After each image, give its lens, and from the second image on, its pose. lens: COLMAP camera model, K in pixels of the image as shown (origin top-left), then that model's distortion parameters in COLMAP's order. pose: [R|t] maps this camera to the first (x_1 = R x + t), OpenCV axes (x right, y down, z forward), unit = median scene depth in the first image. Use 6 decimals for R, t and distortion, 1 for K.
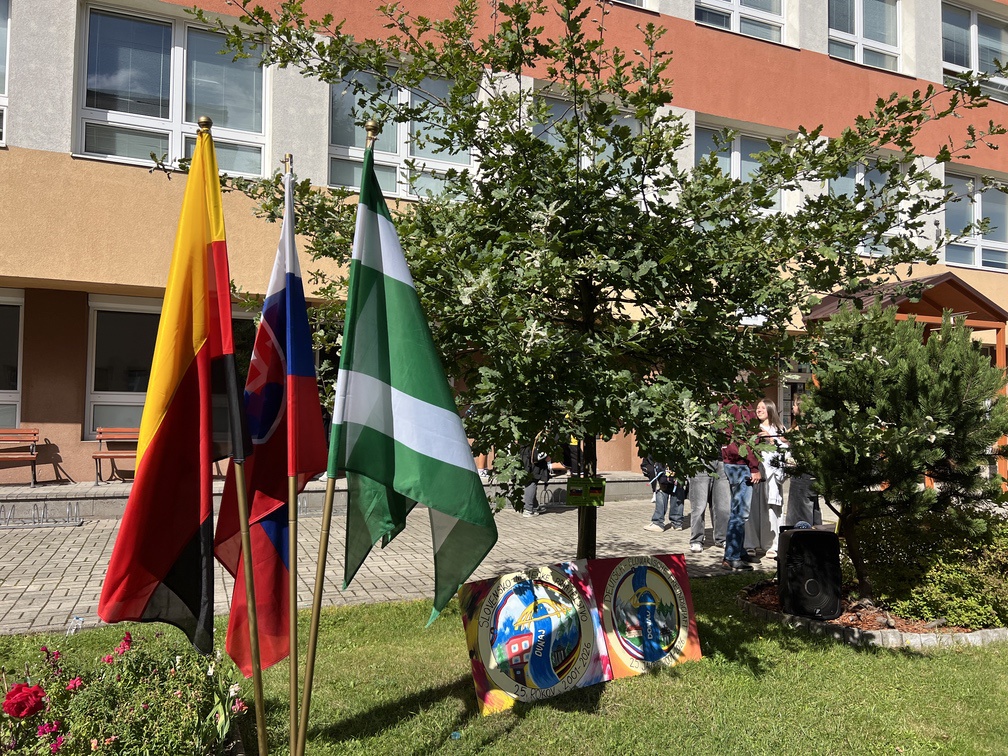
lens RADIAL K [[785.5, 0, 505.8], [0, 785.5, 364.6], [0, 0, 1]] dist [0.085418, -0.129189]
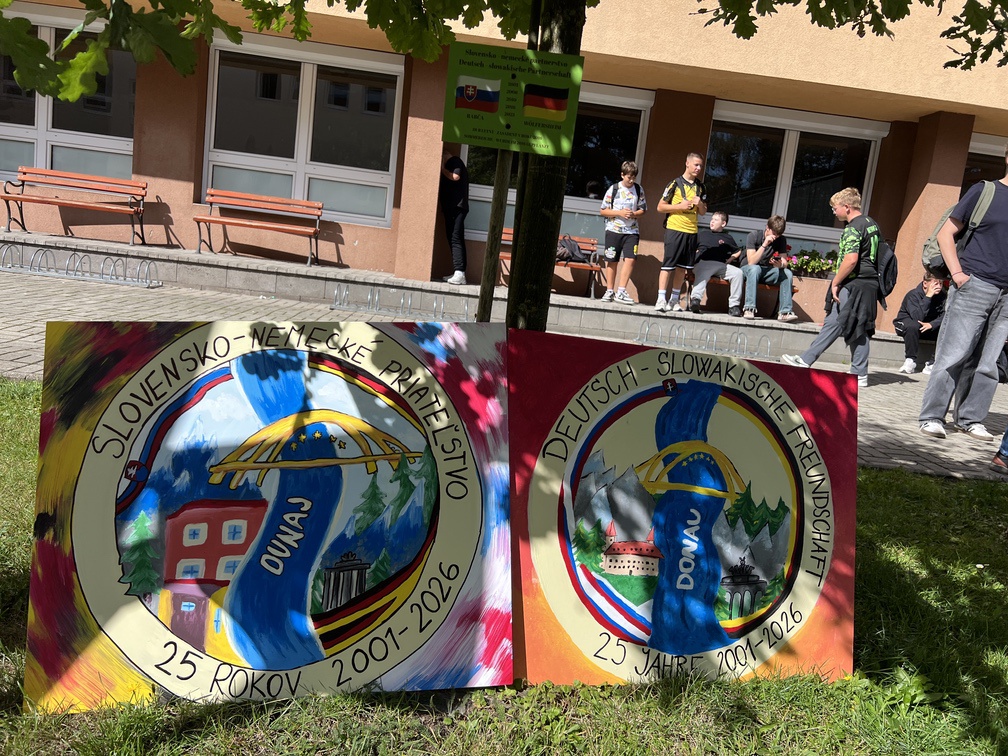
lens RADIAL K [[785.5, 0, 505.8], [0, 785.5, 364.6], [0, 0, 1]] dist [0.085418, -0.129189]
pose [[0.942066, 0.142071, -0.303856, 0.197176], [-0.088426, 0.979017, 0.183595, 0.196402], [0.323563, -0.146090, 0.934861, 0.670587]]
